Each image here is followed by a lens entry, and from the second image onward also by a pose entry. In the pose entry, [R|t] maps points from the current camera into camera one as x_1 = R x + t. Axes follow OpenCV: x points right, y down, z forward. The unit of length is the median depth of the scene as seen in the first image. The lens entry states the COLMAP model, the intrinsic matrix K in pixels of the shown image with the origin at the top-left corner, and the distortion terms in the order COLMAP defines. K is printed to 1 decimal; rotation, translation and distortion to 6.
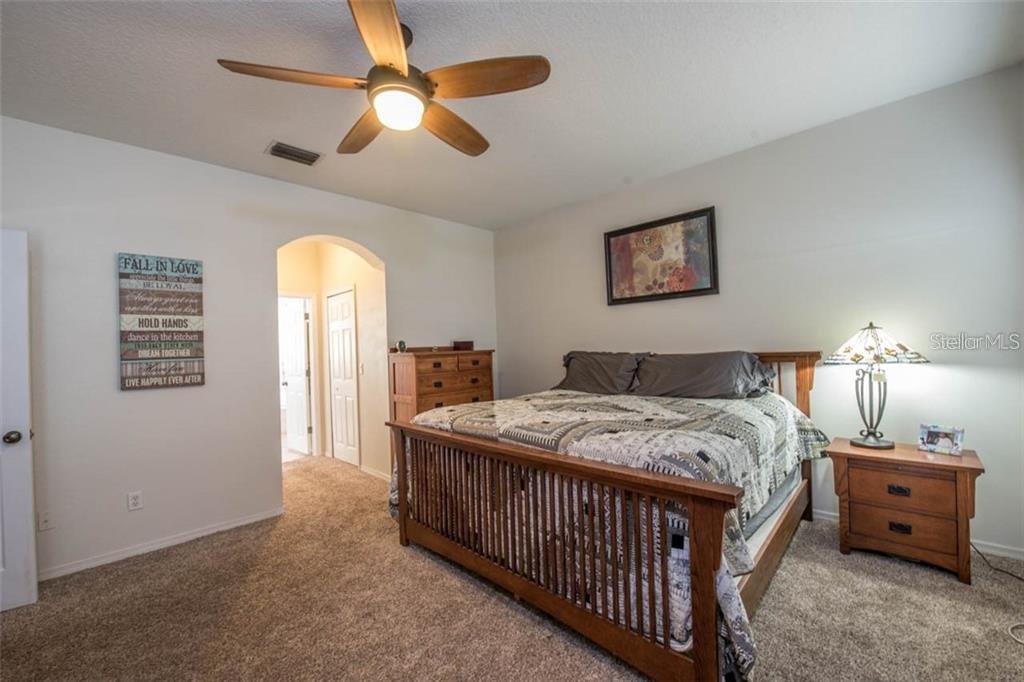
lens RADIAL K [[407.5, 0, 519.4], [0, 407.5, 342.7], [0, 0, 1]] dist [-0.003836, -0.000211]
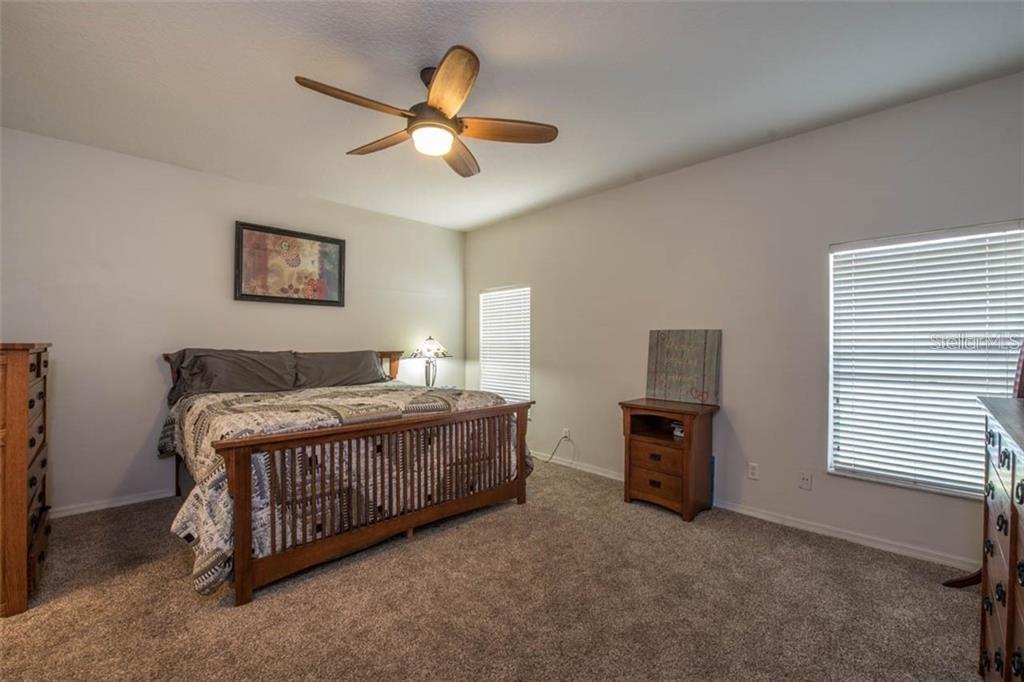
lens RADIAL K [[407.5, 0, 519.6], [0, 407.5, 347.0], [0, 0, 1]] dist [-0.003836, -0.000211]
pose [[0.038962, 0.027555, 0.998861, -0.766331], [-0.016888, 0.999495, -0.026914, 0.033698], [-0.999098, -0.015821, 0.039408, 0.359491]]
